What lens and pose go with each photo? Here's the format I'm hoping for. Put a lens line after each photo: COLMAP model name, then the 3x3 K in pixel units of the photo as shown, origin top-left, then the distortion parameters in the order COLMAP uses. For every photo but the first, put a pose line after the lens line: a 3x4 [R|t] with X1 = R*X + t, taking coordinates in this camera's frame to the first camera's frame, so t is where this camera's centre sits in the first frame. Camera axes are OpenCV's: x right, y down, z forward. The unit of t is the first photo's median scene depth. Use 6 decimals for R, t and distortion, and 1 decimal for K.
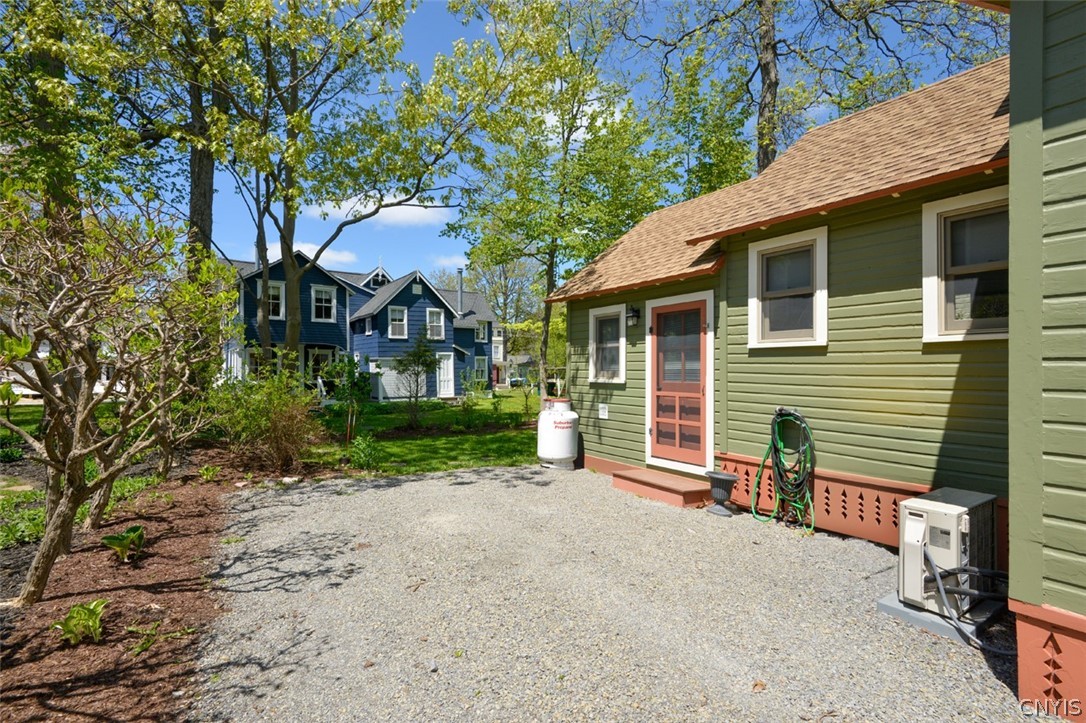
lens RADIAL K [[500.0, 0, 543.8], [0, 500.0, 359.9], [0, 0, 1]] dist [0.001001, -0.000097]
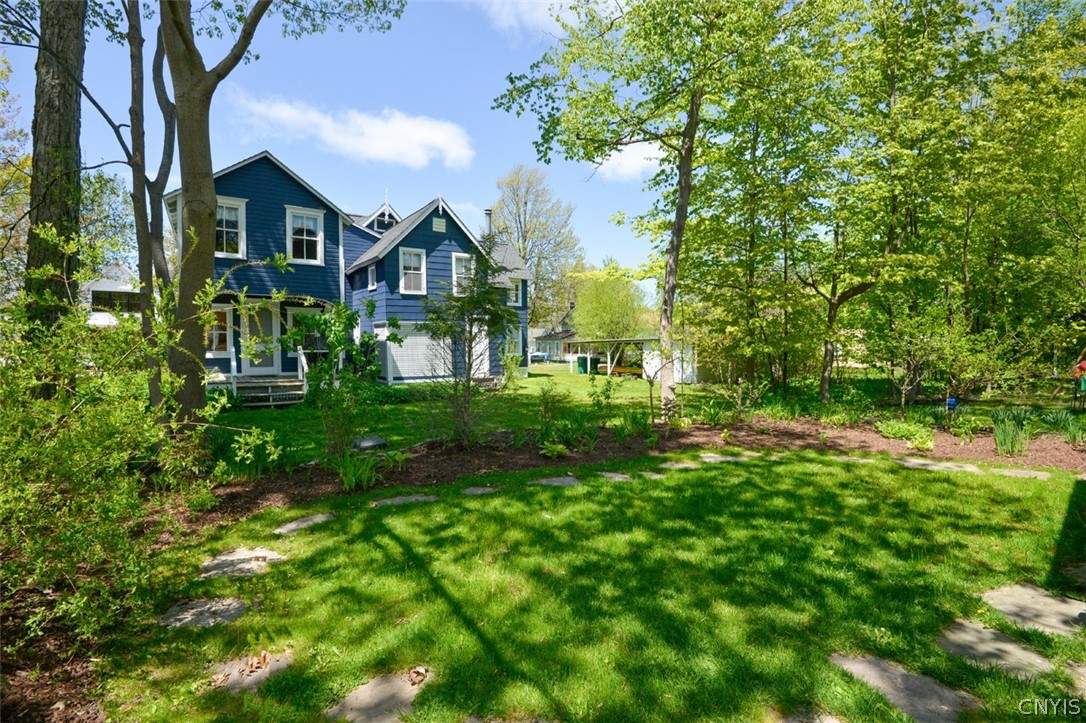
lens RADIAL K [[500.0, 0, 539.7], [0, 500.0, 359.4], [0, 0, 1]] dist [0.001001, -0.000097]
pose [[0.999875, 0.009988, -0.012256, -0.100060], [-0.009378, 0.998761, 0.048875, 0.013422], [0.012729, -0.048754, 0.998730, 0.281021]]
